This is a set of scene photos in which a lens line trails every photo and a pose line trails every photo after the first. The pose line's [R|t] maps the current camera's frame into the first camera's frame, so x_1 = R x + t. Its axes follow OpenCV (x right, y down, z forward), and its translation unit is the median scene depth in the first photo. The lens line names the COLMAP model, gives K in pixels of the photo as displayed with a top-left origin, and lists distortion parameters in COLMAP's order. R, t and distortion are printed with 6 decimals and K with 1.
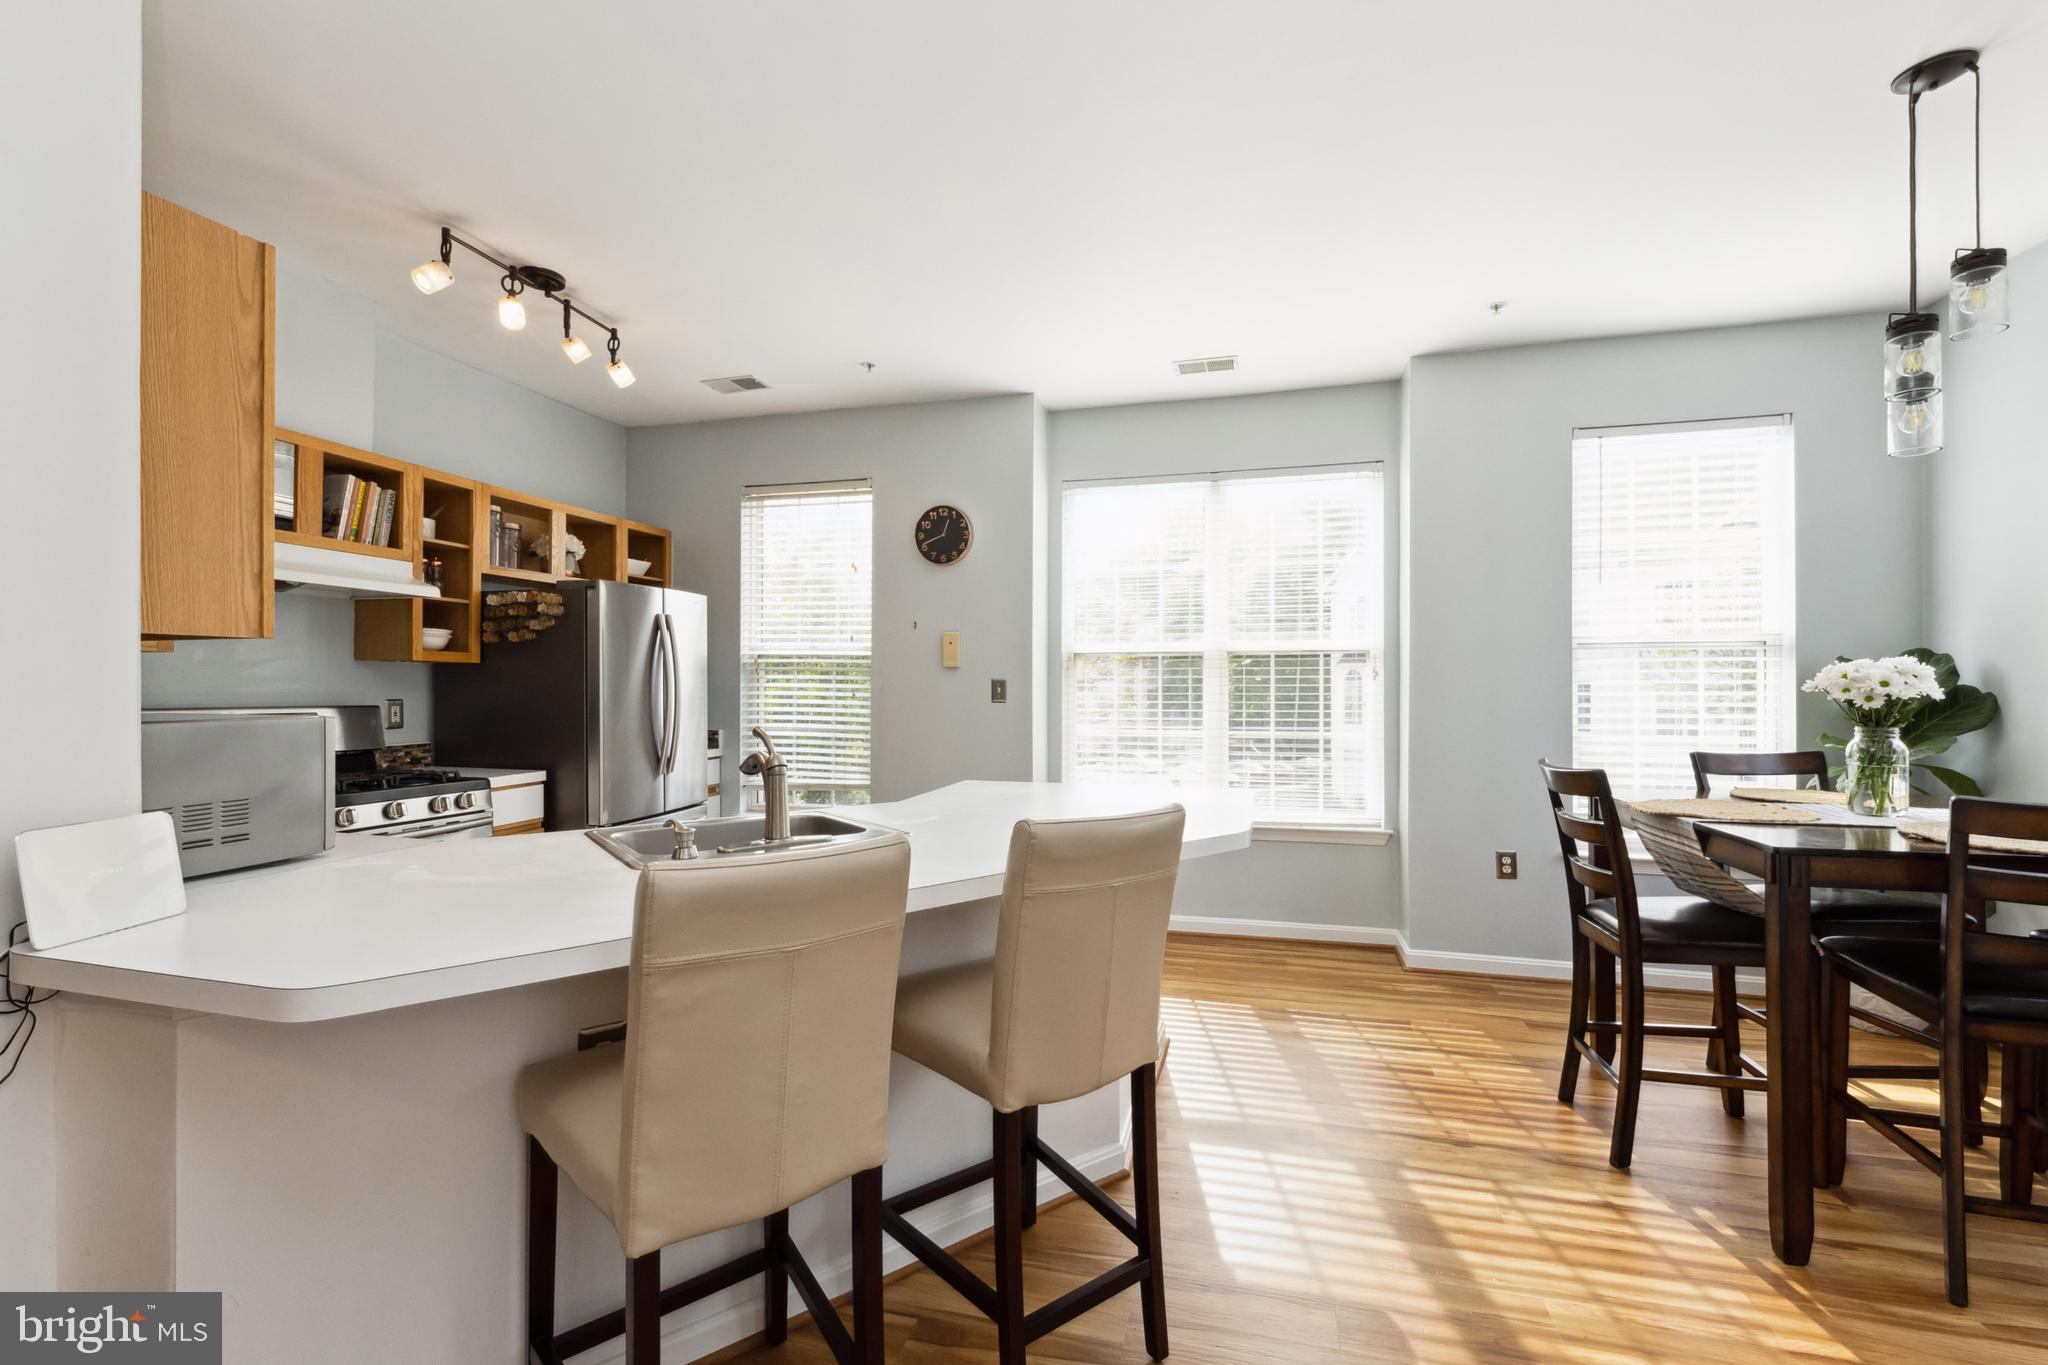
lens RADIAL K [[866.3, 0, 1024.0], [0, 866.3, 682.5], [0, 0, 1]] dist [-0.000861, -0.000300]
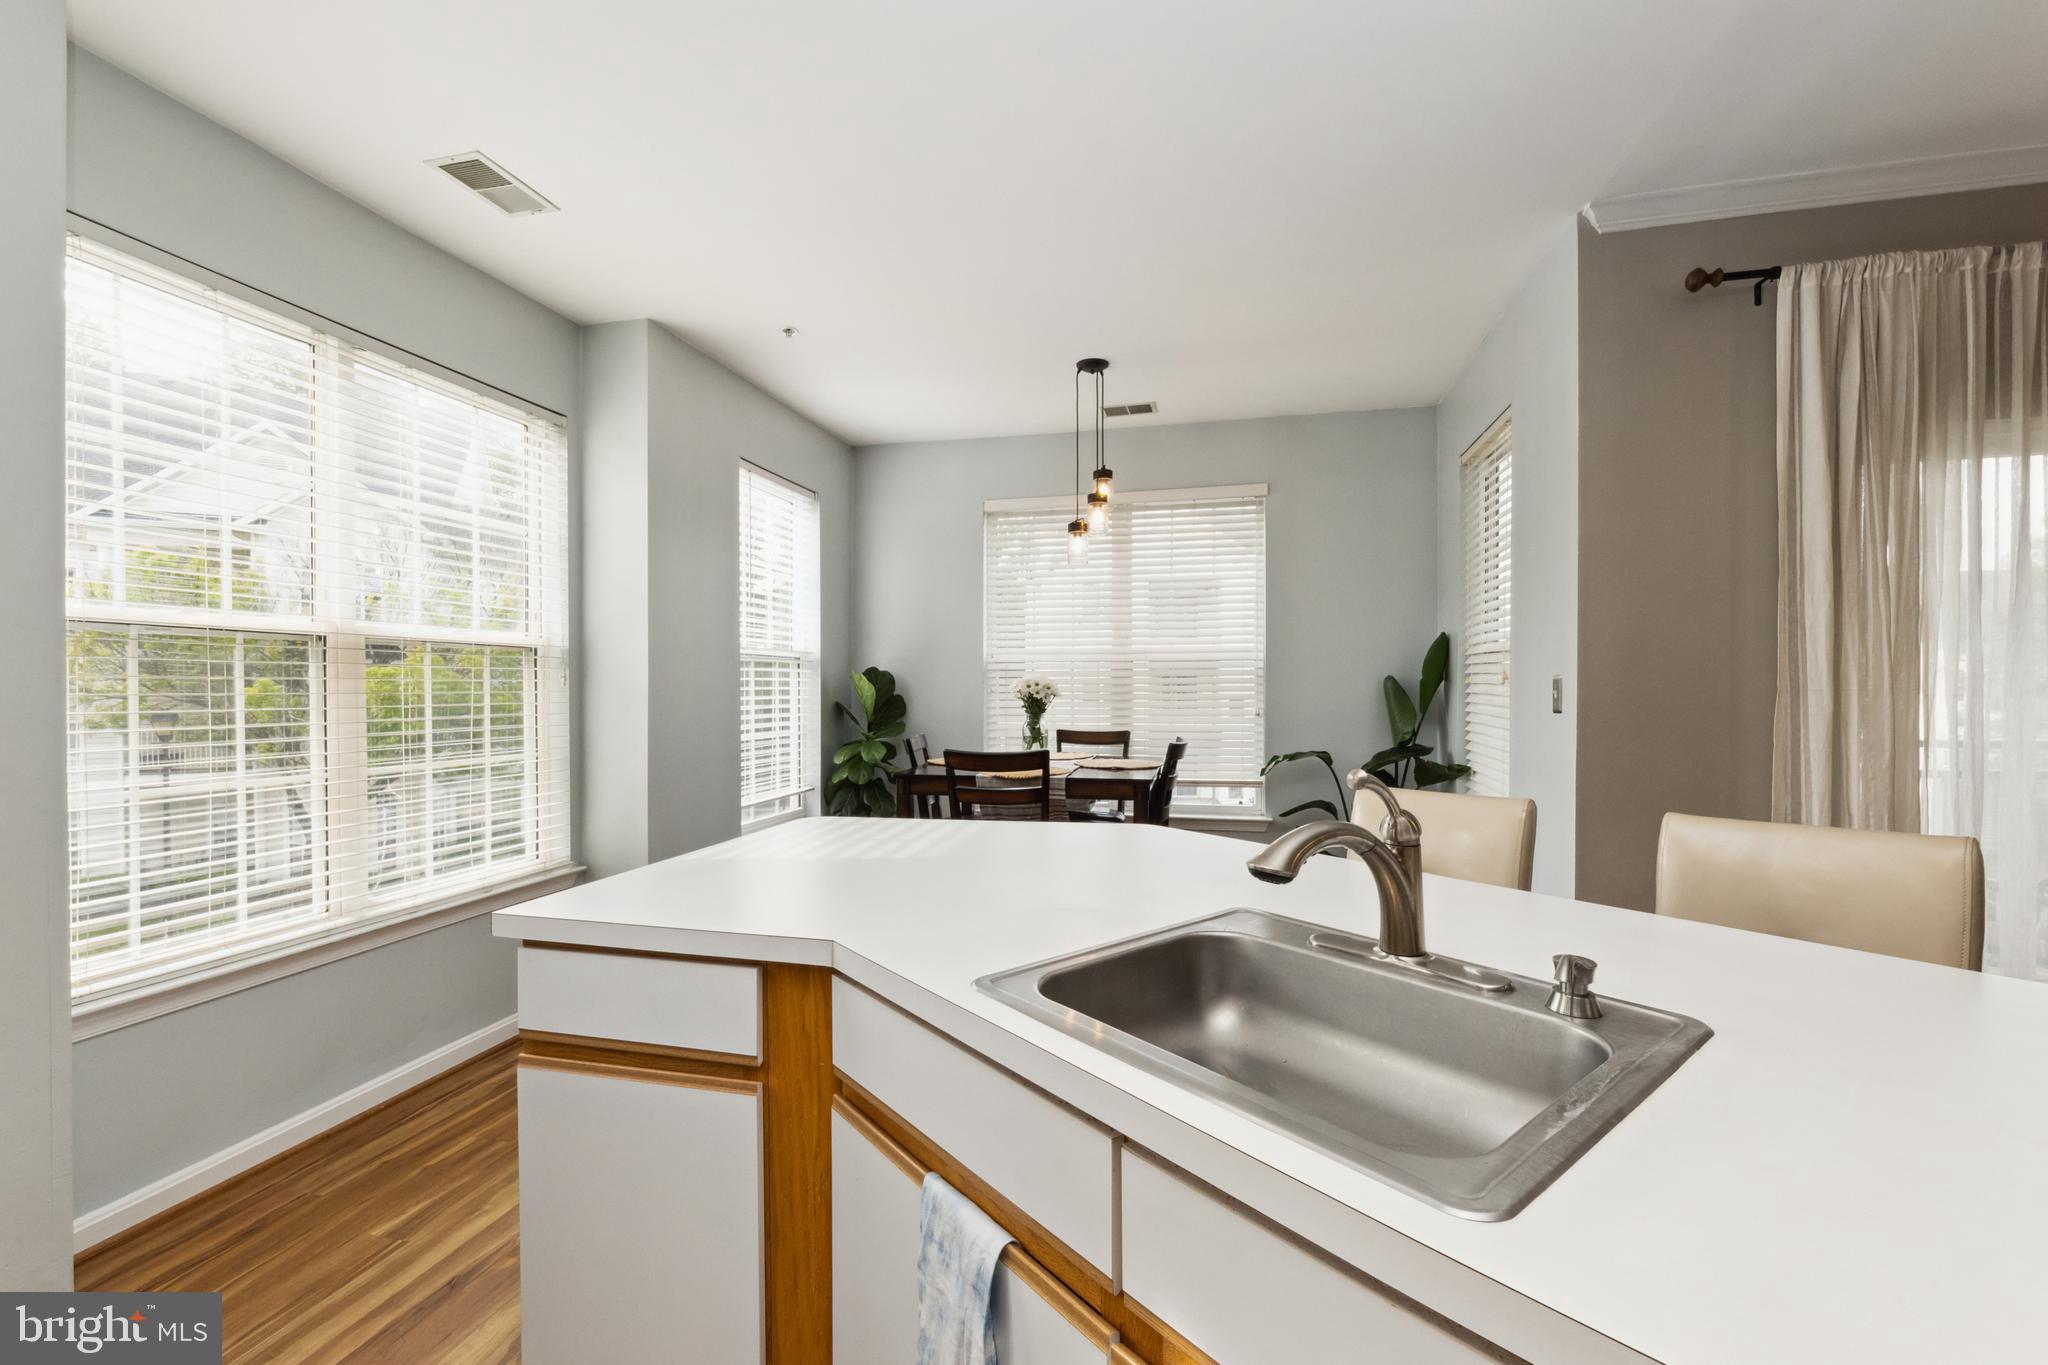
lens RADIAL K [[849.3, 0, 1019.7], [0, 849.3, 700.4], [0, 0, 1]] dist [-0.001240, -0.000385]
pose [[-0.017330, -0.013600, 0.999757, -0.451465], [0.000663, 0.999907, 0.013613, 0.000898], [-0.999850, 0.000899, -0.017320, 0.670561]]
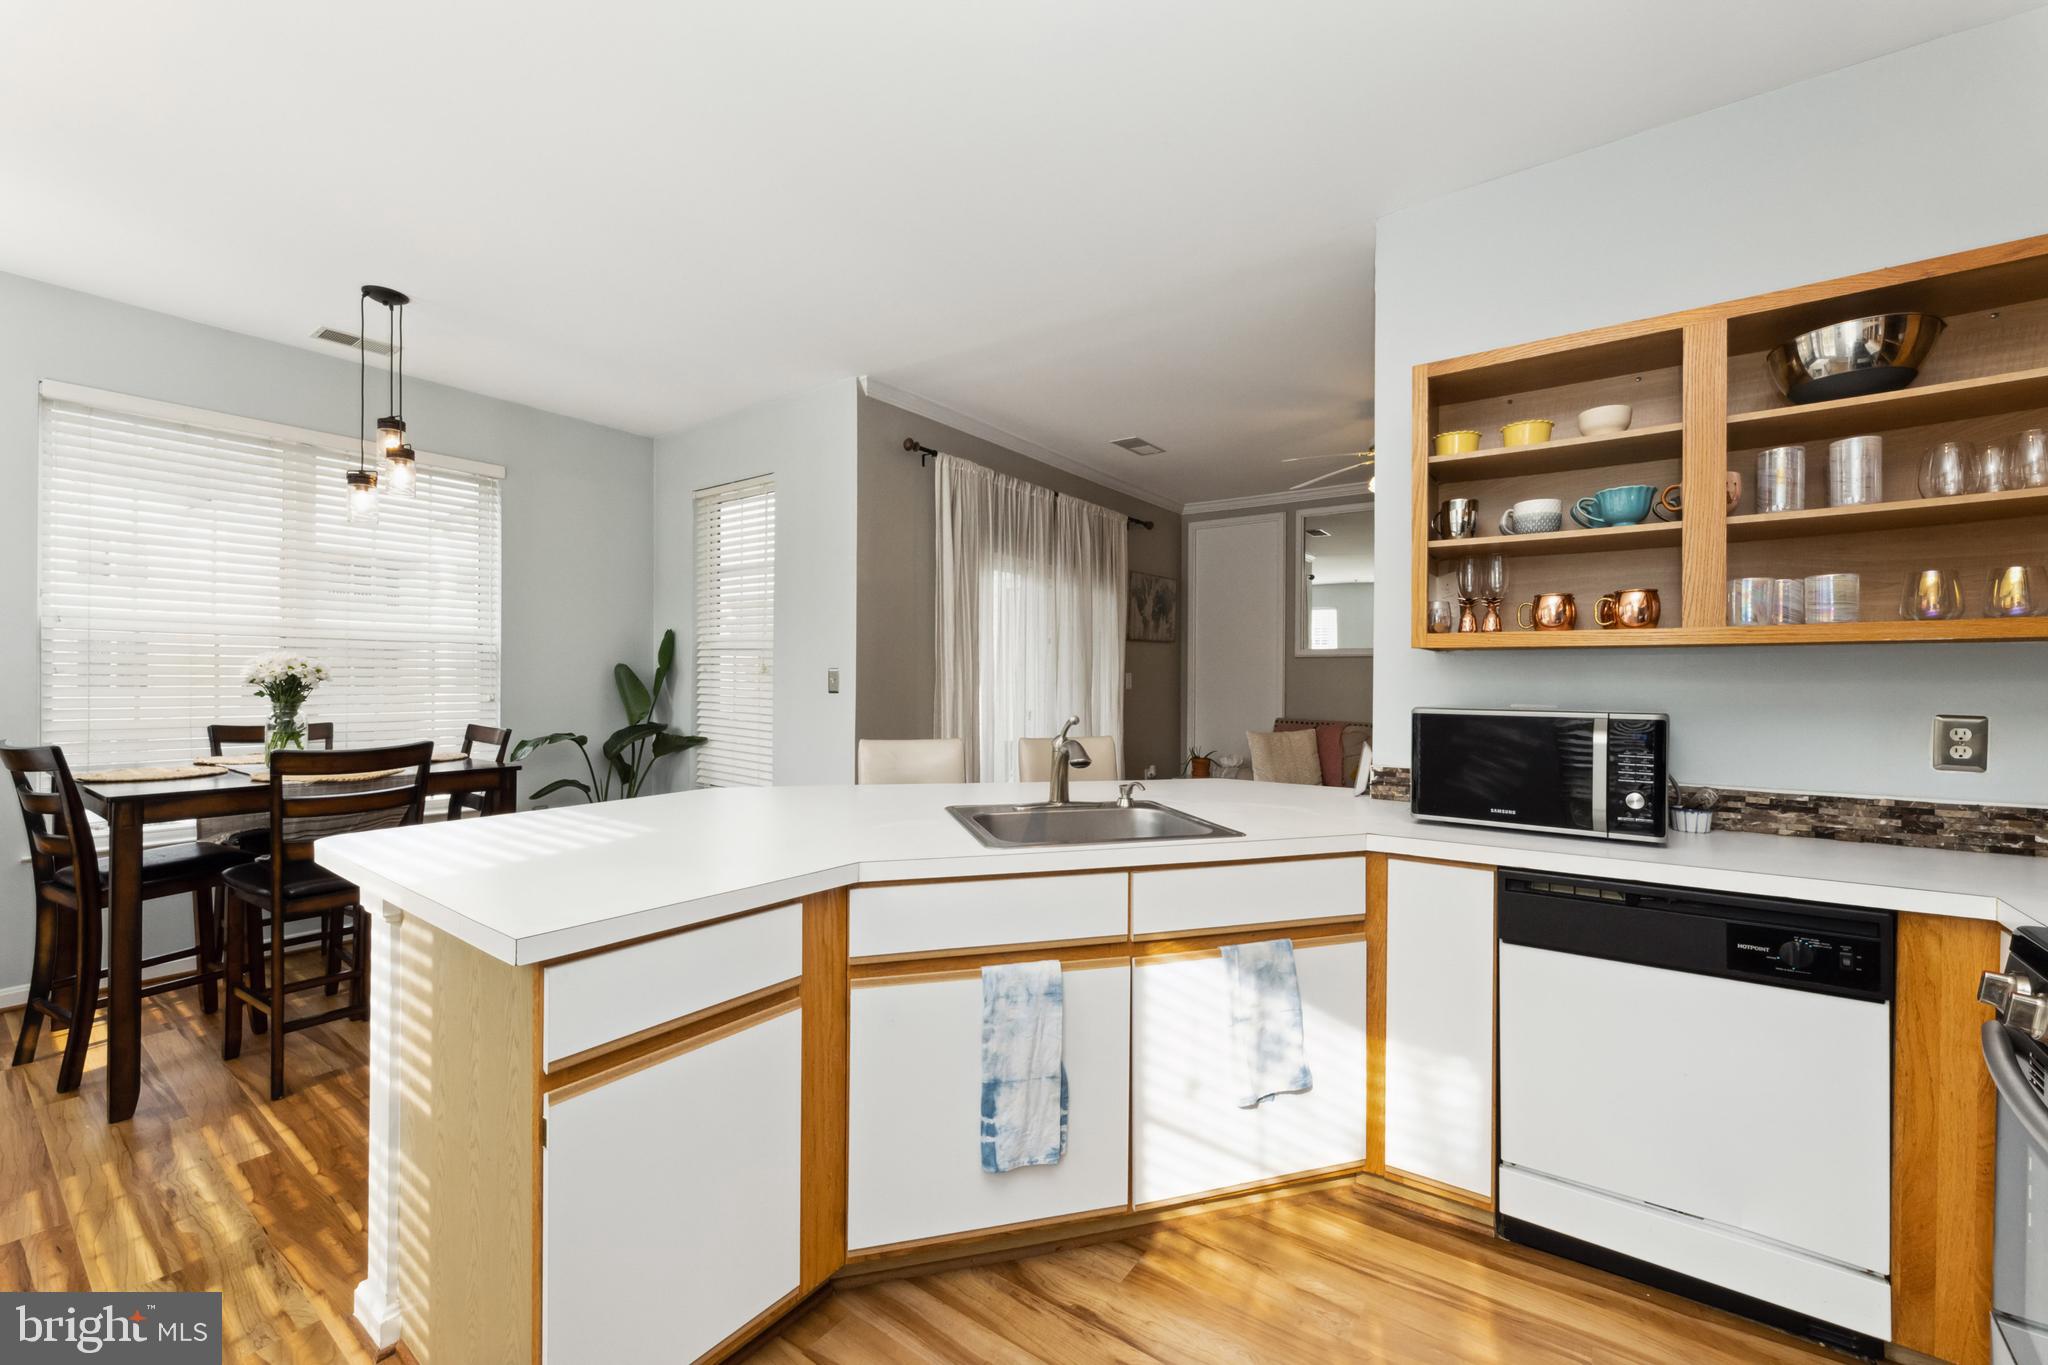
lens RADIAL K [[824.0, 0, 1024.0], [0, 824.0, 682.5], [0, 0, 1]] dist [0.001222, 0.000100]
pose [[-0.931682, -0.009748, 0.363143, -0.352944], [-0.009346, 0.999952, 0.002866, 0.003259], [-0.363153, -0.000723, -0.931729, 1.127067]]
